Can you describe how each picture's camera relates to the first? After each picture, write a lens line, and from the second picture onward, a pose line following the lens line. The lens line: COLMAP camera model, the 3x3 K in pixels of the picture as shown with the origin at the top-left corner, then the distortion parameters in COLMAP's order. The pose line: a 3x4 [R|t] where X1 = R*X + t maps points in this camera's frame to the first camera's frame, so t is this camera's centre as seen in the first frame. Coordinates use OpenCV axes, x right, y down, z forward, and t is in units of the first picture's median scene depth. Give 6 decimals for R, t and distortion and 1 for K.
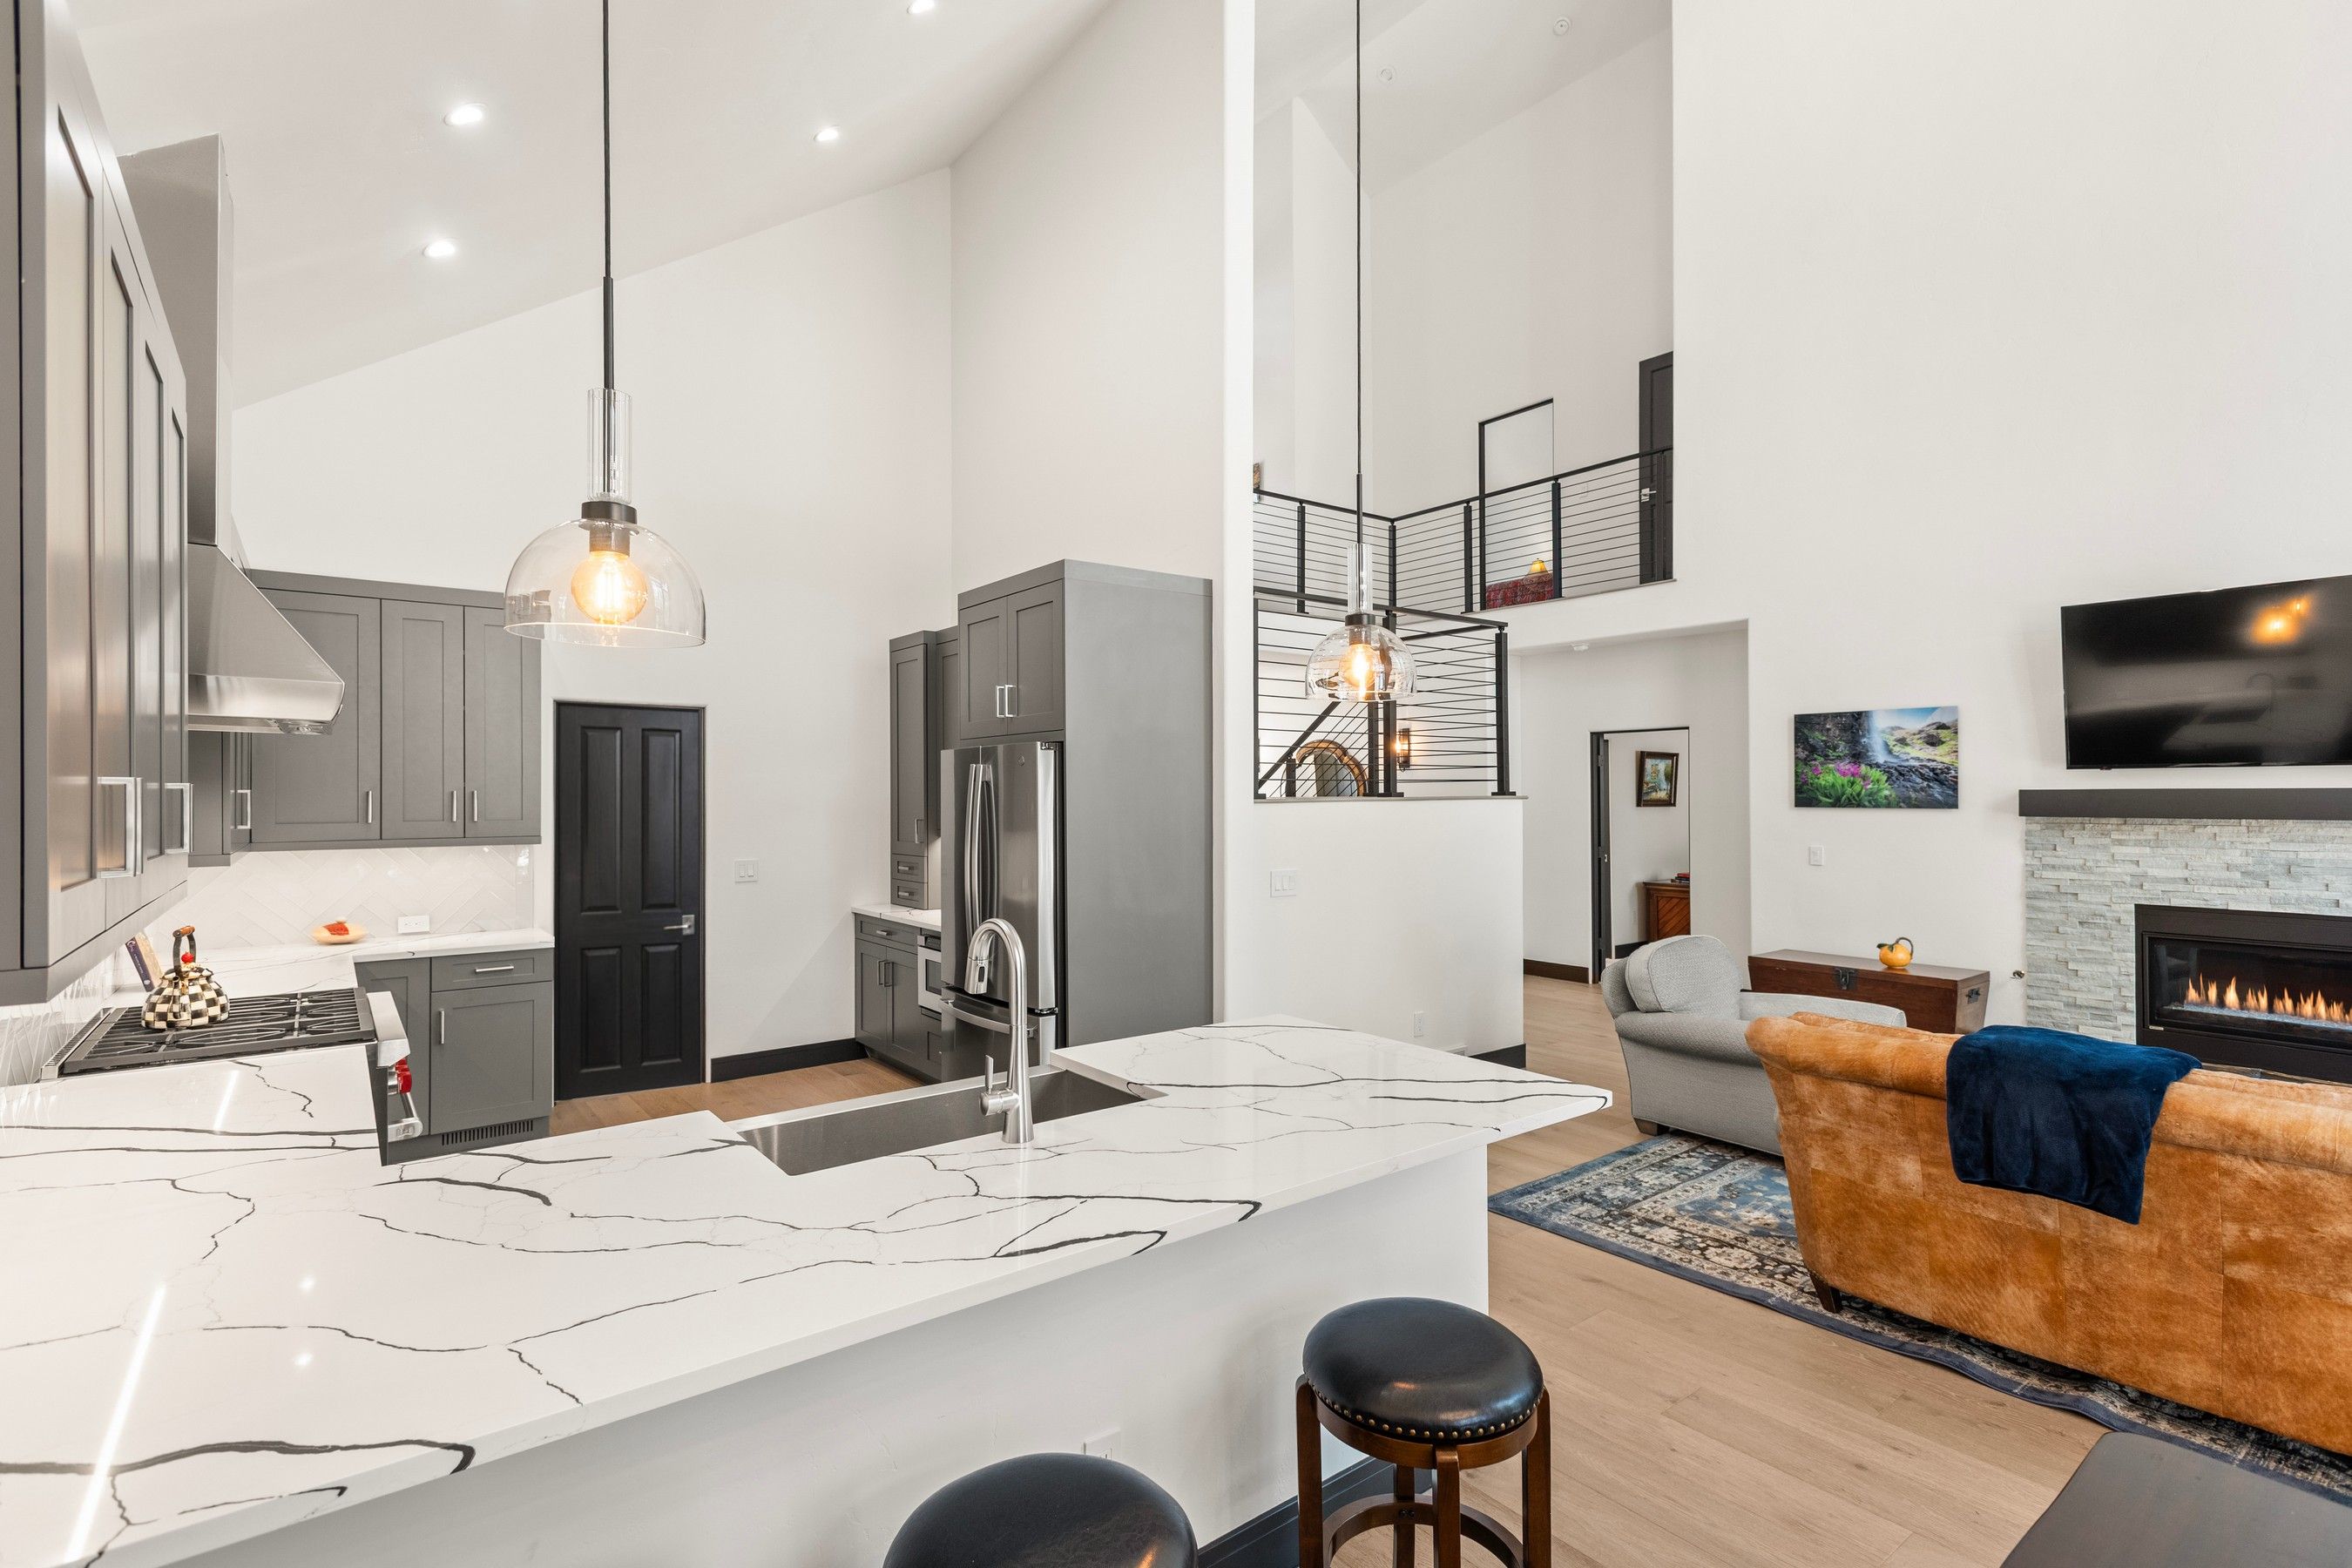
lens RADIAL K [[1107.1, 0, 1185.9], [0, 1107.1, 787.2], [0, 0, 1]] dist [0.020114, -0.006384]
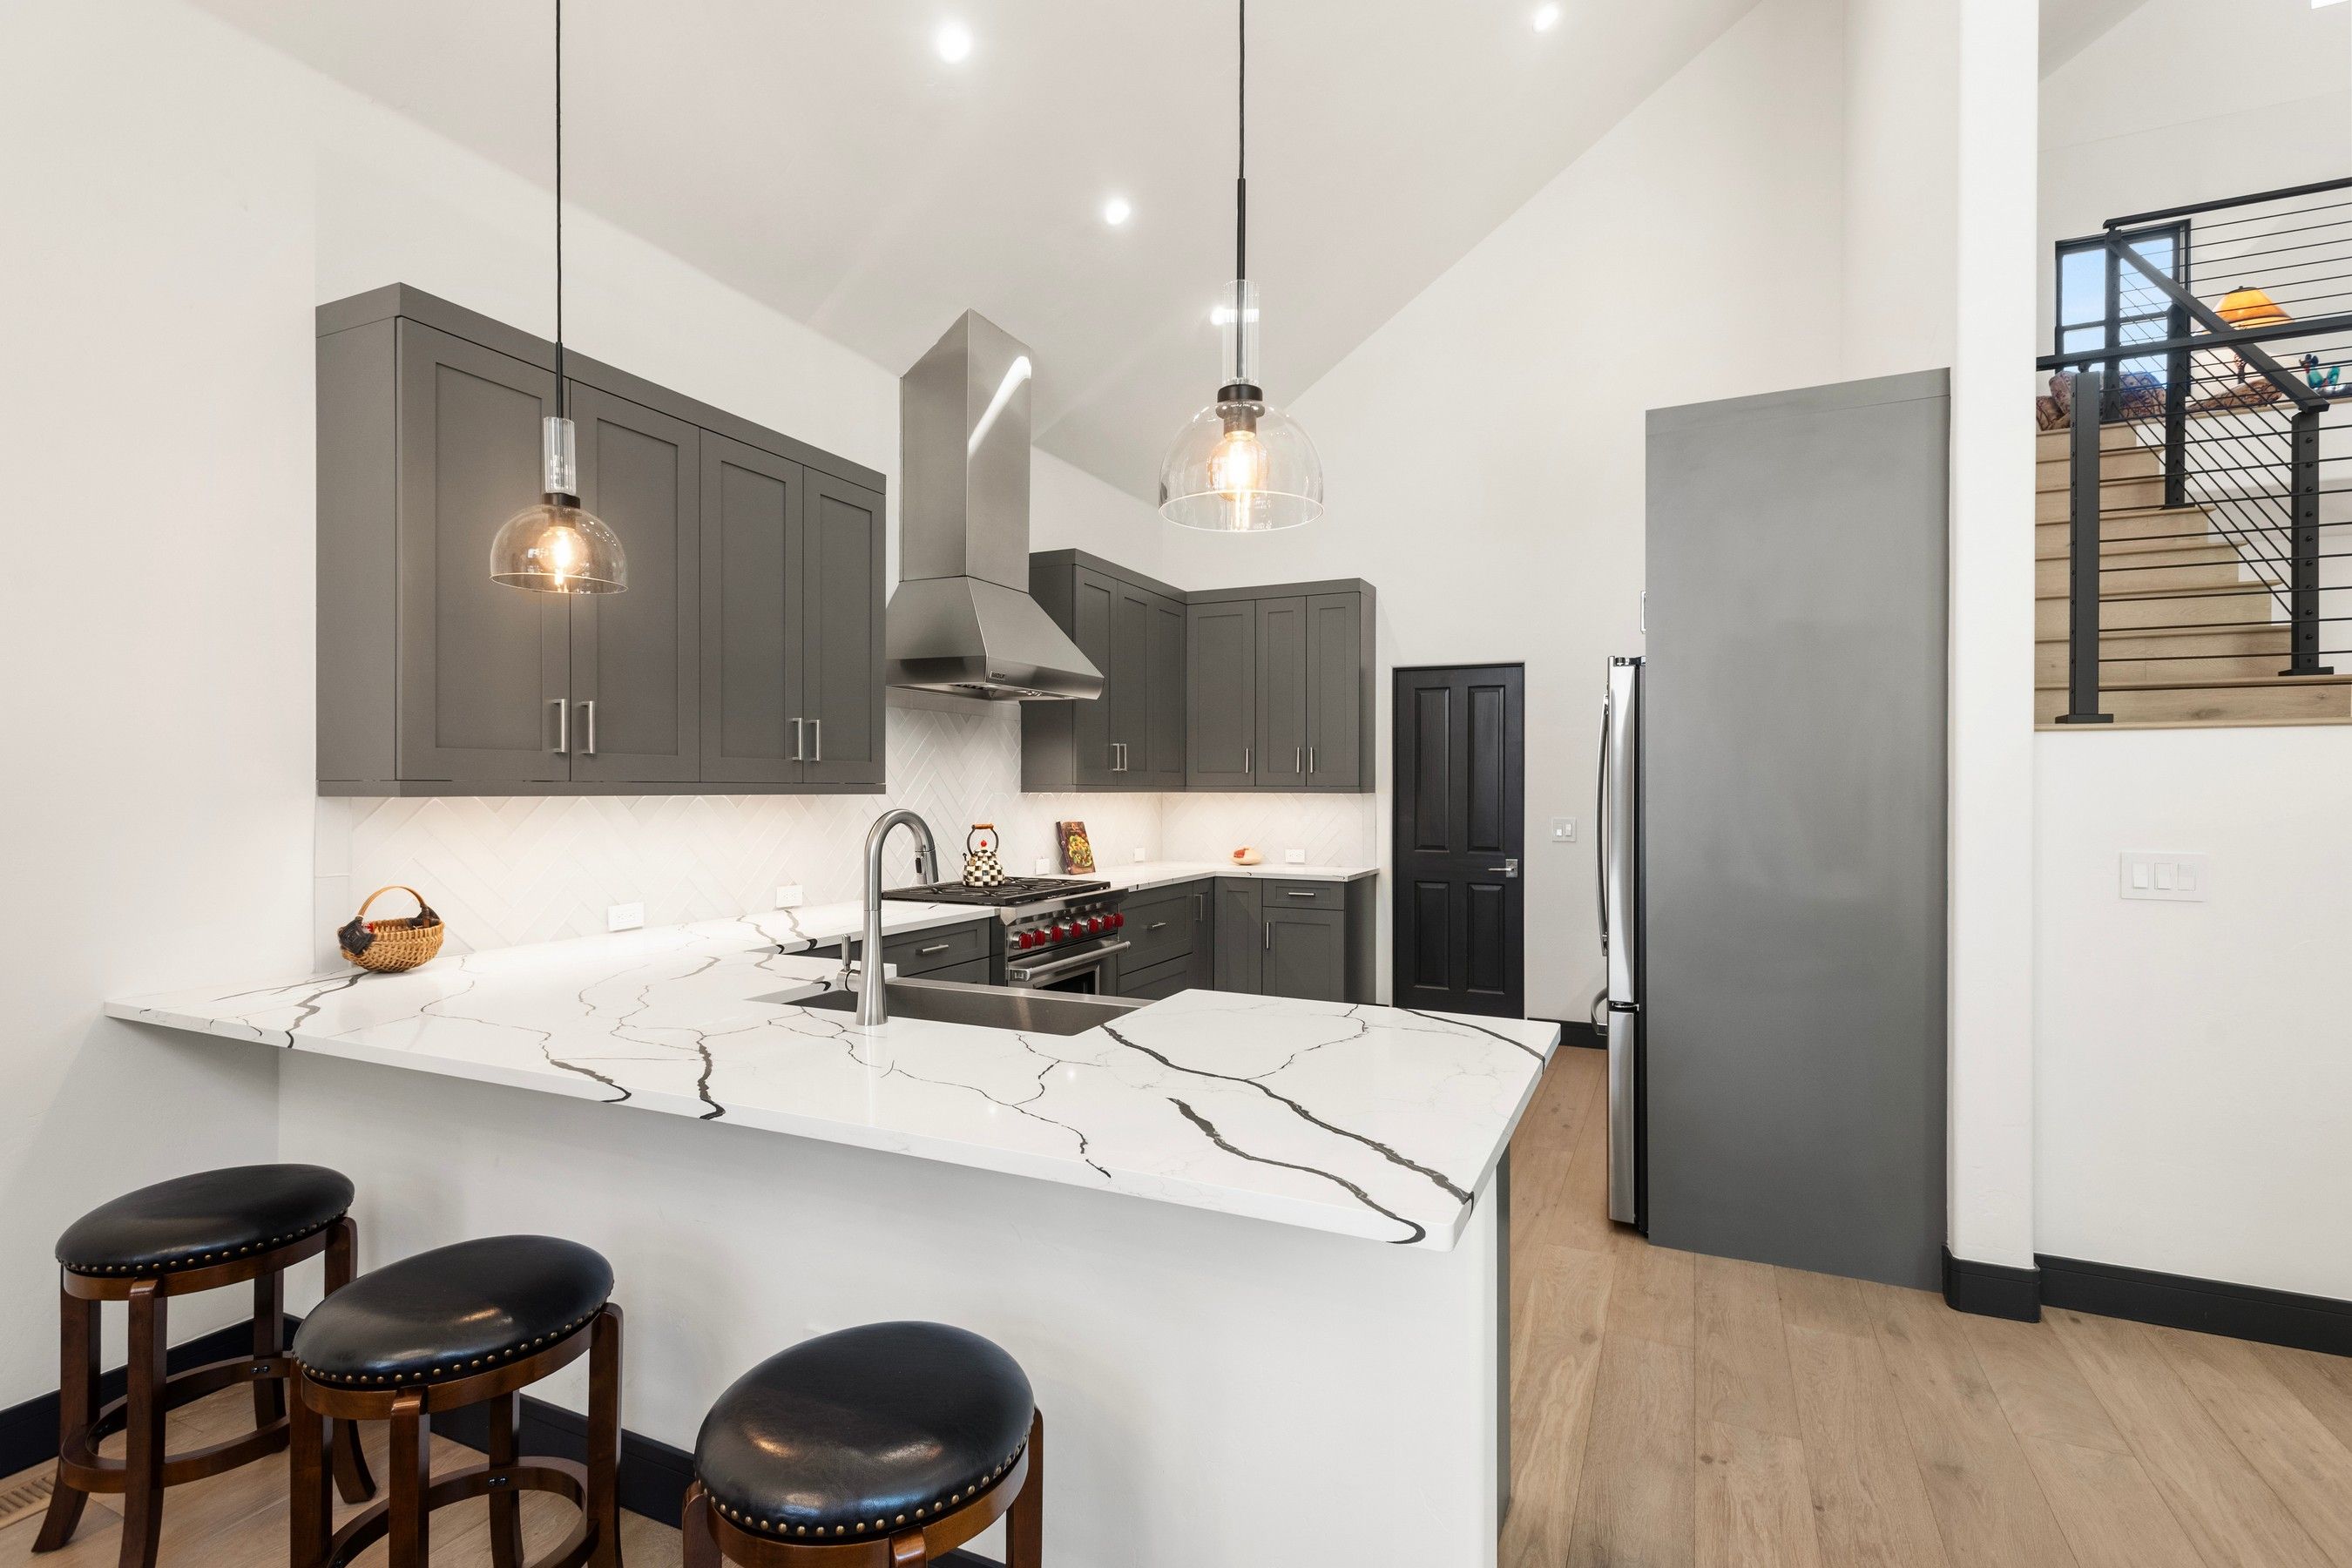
lens RADIAL K [[1107.1, 0, 1182.1], [0, 1107.1, 786.9], [0, 0, 1]] dist [0.020114, -0.006384]
pose [[0.458934, 0.004060, -0.888461, 0.311078], [0.000979, 0.999987, 0.005075, 0.035019], [0.888470, -0.003199, 0.458923, 0.281668]]
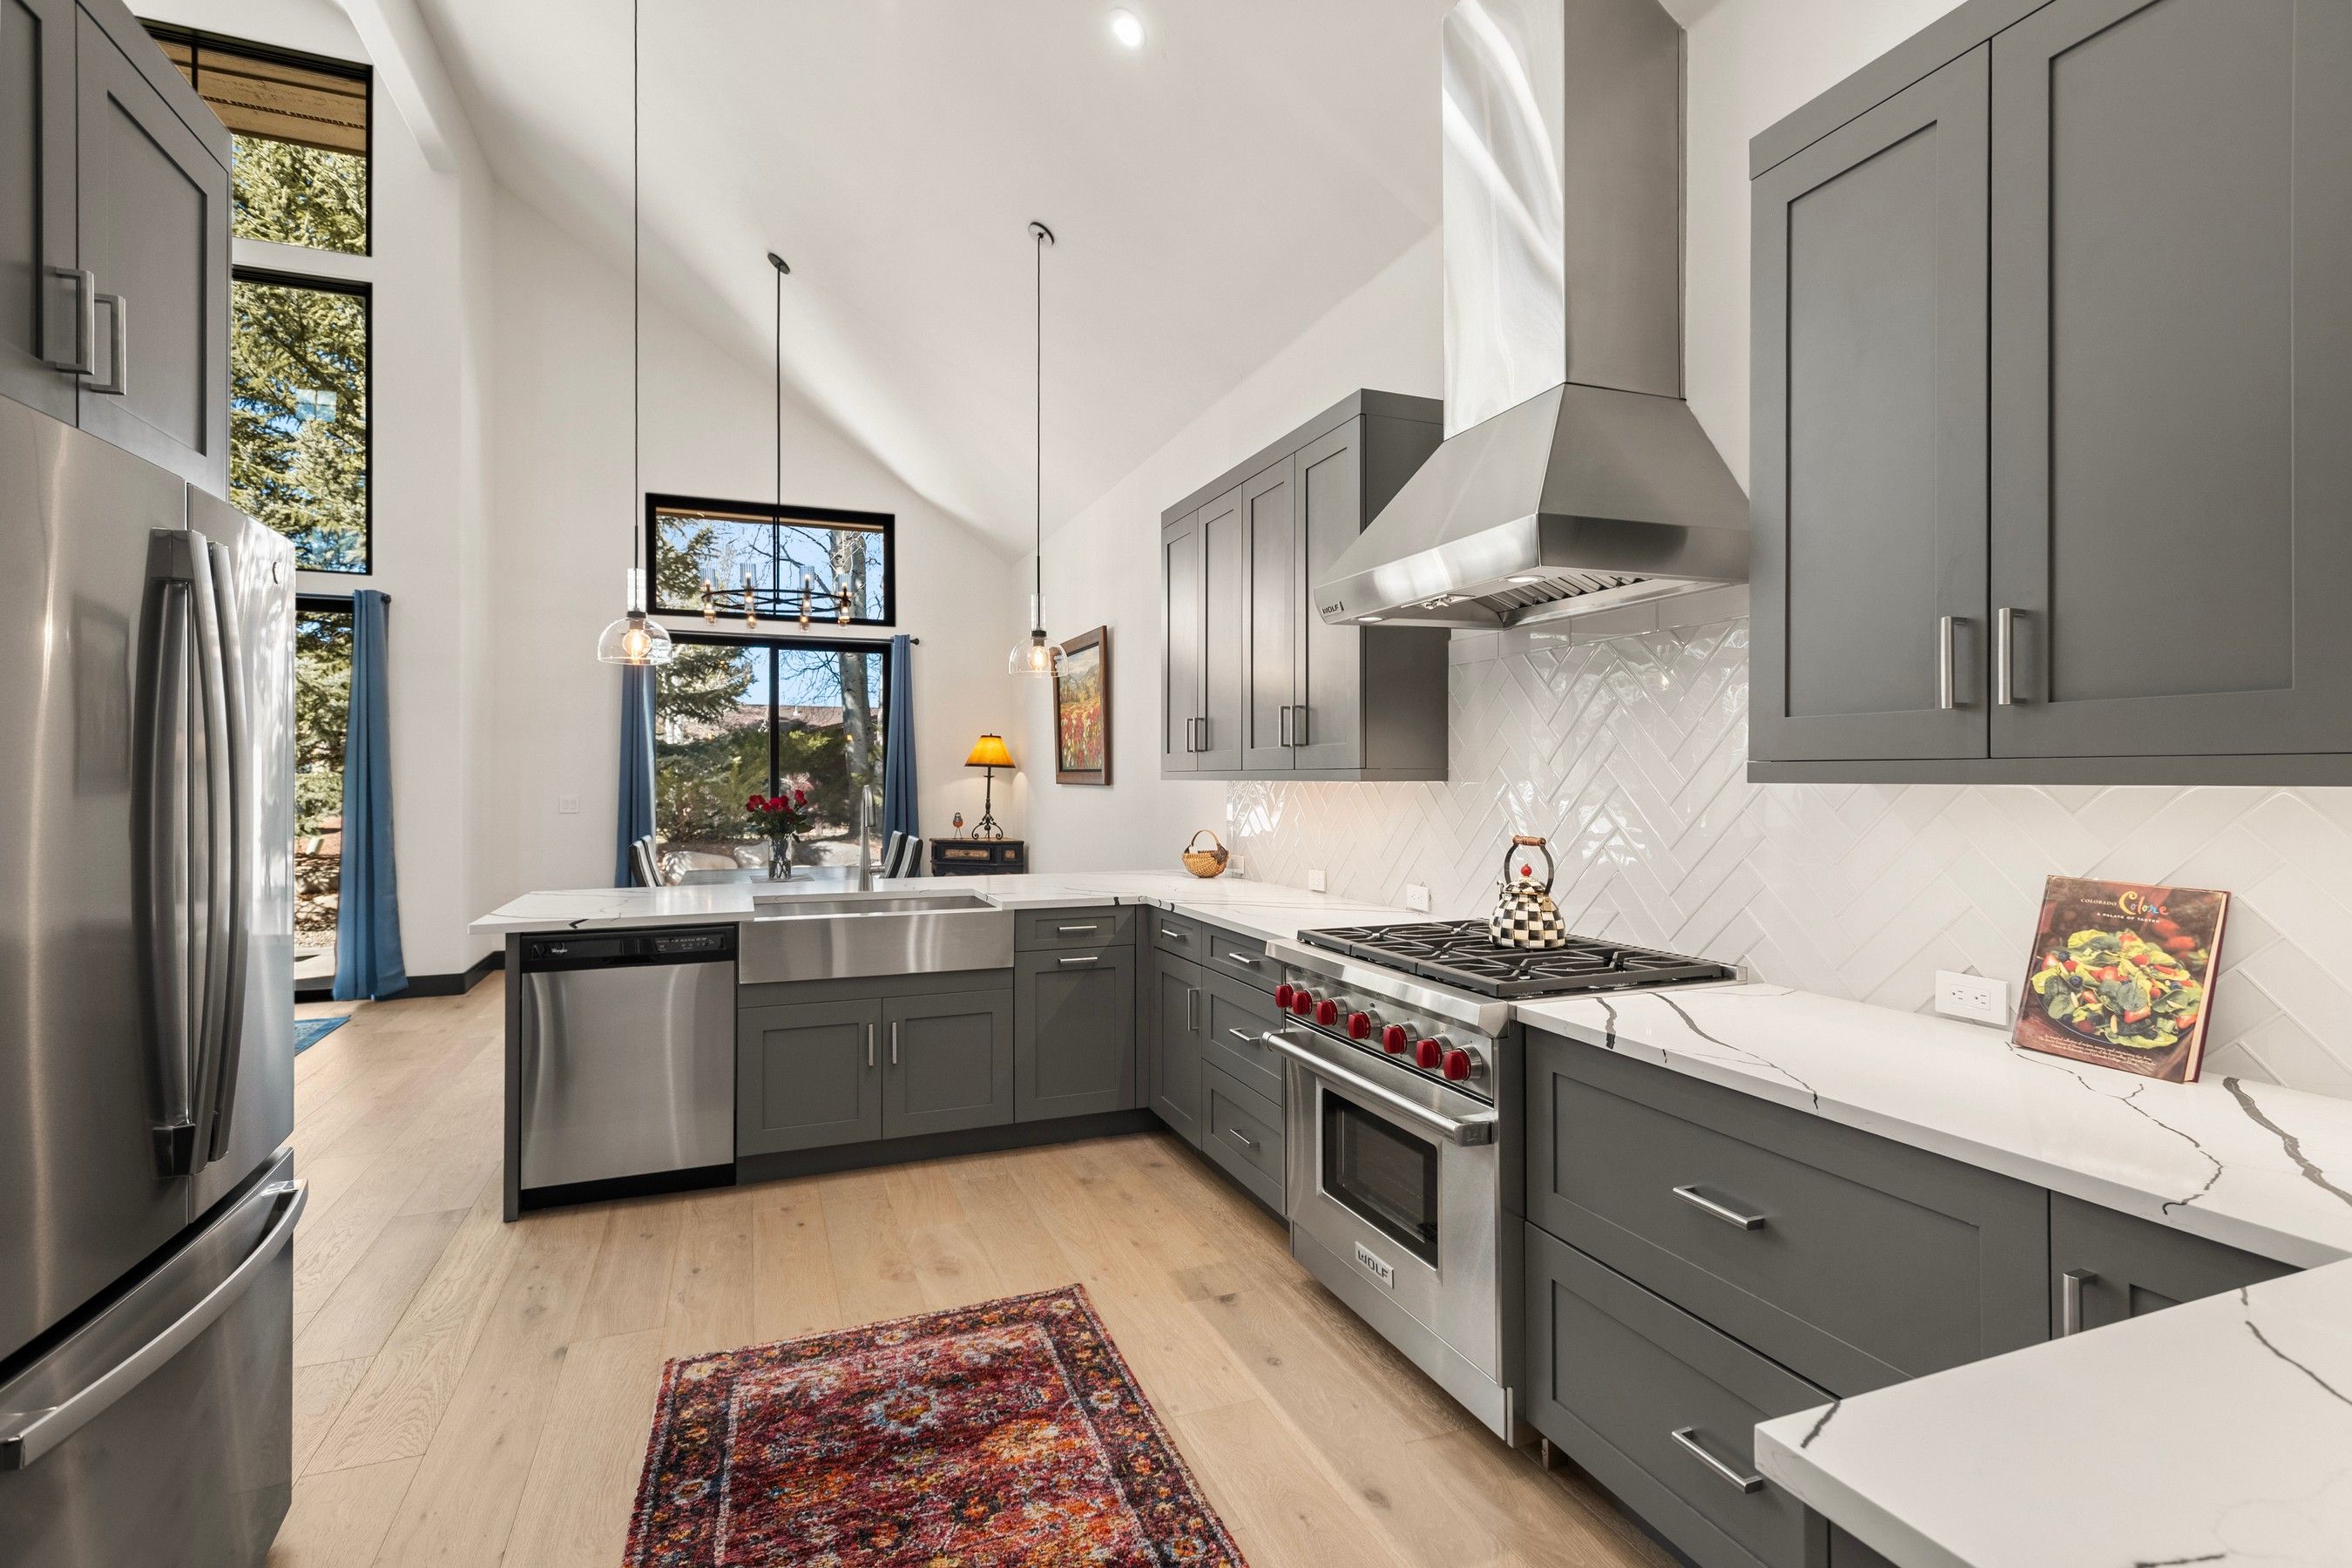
lens RADIAL K [[1107.1, 0, 1184.6], [0, 1107.1, 764.8], [0, 0, 1]] dist [0.020114, -0.006384]
pose [[-0.961327, 0.006559, 0.275332, -0.449003], [0.001547, 0.999829, -0.018417, 0.044377], [-0.275406, -0.017278, -0.961173, 0.992163]]
